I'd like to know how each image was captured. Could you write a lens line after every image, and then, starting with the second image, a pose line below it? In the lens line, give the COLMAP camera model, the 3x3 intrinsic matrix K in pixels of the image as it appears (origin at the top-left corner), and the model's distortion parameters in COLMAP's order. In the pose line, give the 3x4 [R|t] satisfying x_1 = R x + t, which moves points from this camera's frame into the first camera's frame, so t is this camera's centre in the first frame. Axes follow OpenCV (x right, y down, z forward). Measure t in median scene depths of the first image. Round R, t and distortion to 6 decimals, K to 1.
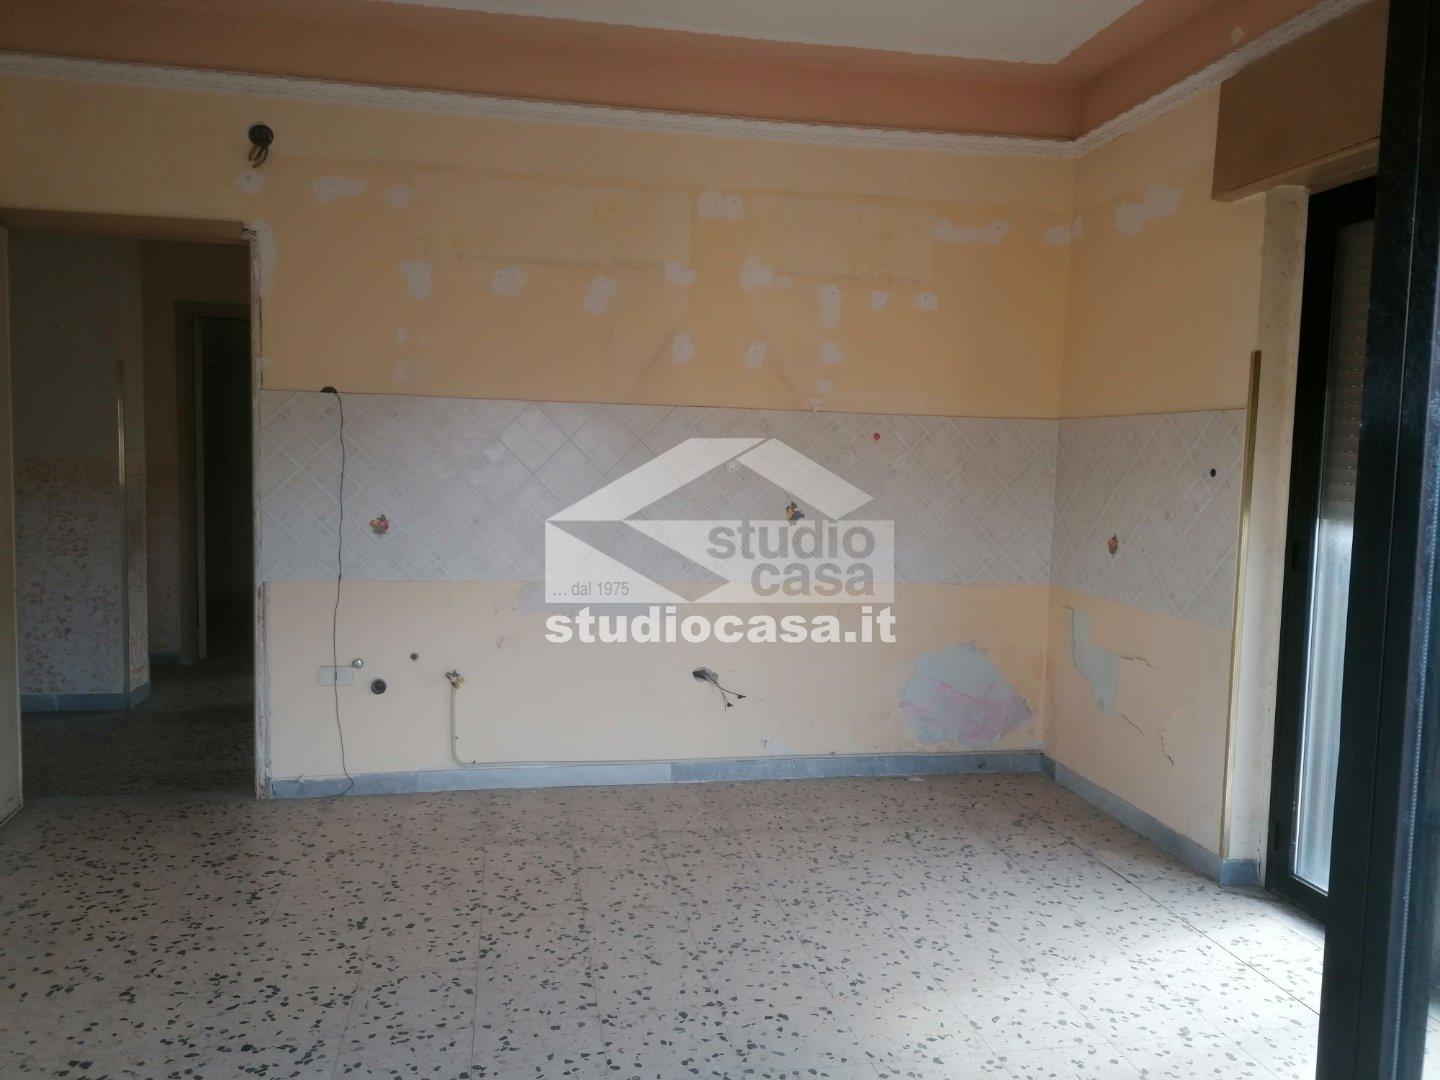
lens RADIAL K [[1067.6, 0, 720.0], [0, 1067.6, 540.0], [0, 0, 1]] dist [0.089073, -0.115210]
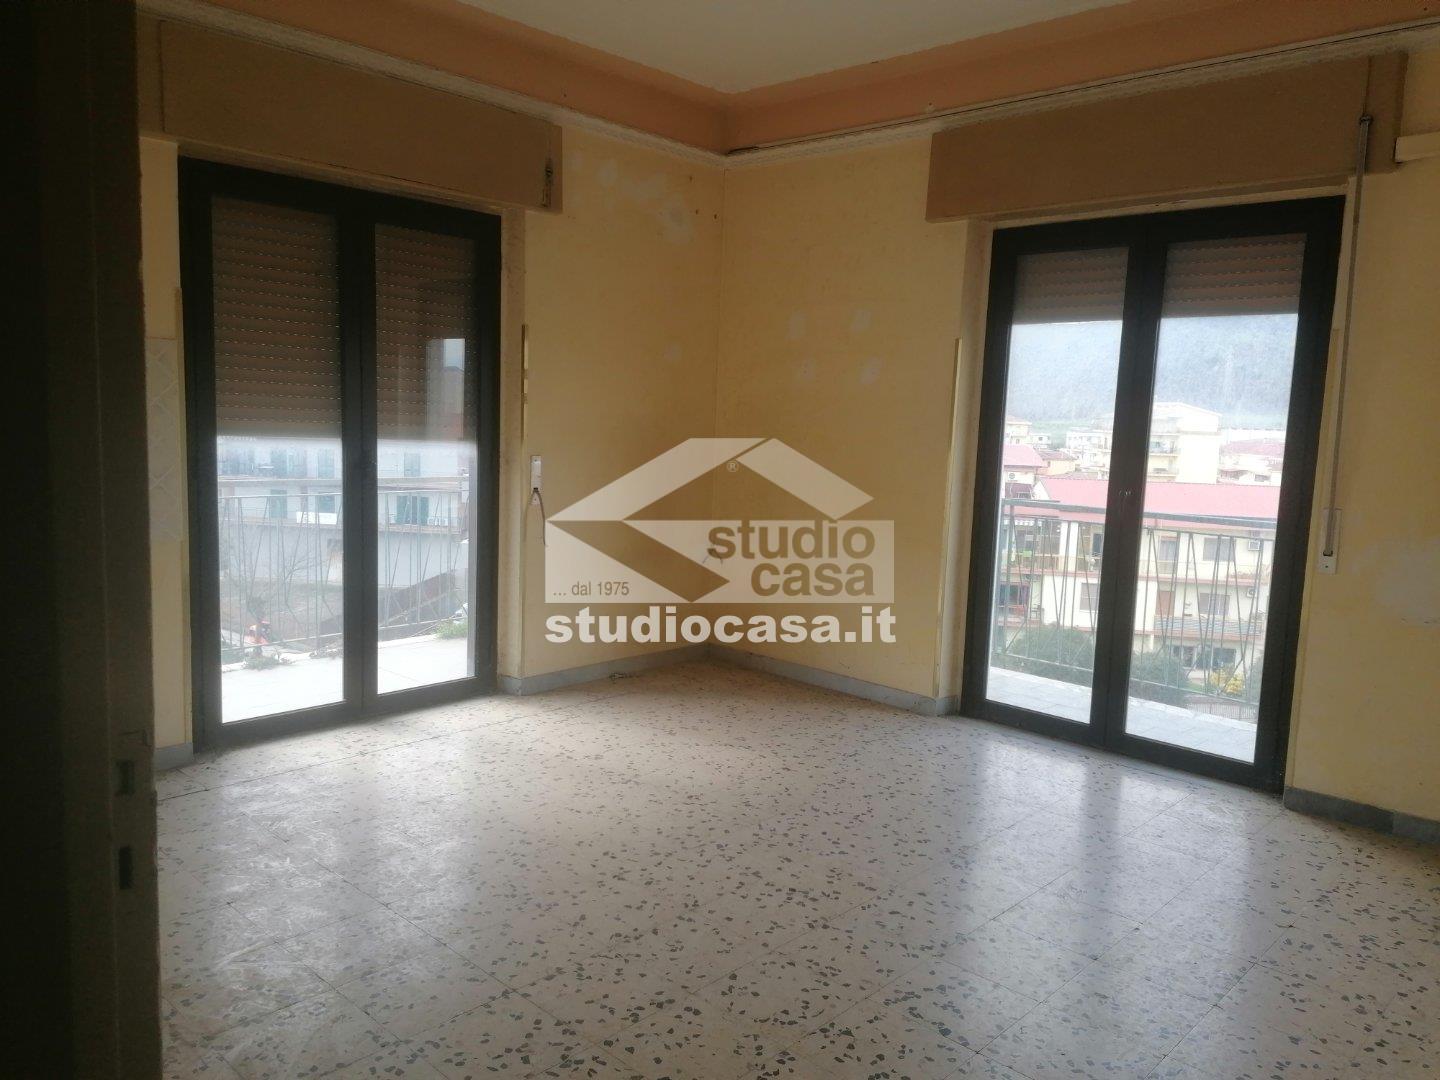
lens RADIAL K [[1067.6, 0, 720.0], [0, 1067.6, 540.0], [0, 0, 1]] dist [0.089073, -0.115210]
pose [[-0.580456, -0.143769, 0.801500, -0.944029], [0.015530, 0.982157, 0.187420, -0.148828], [-0.814144, 0.121236, -0.567866, 1.512035]]
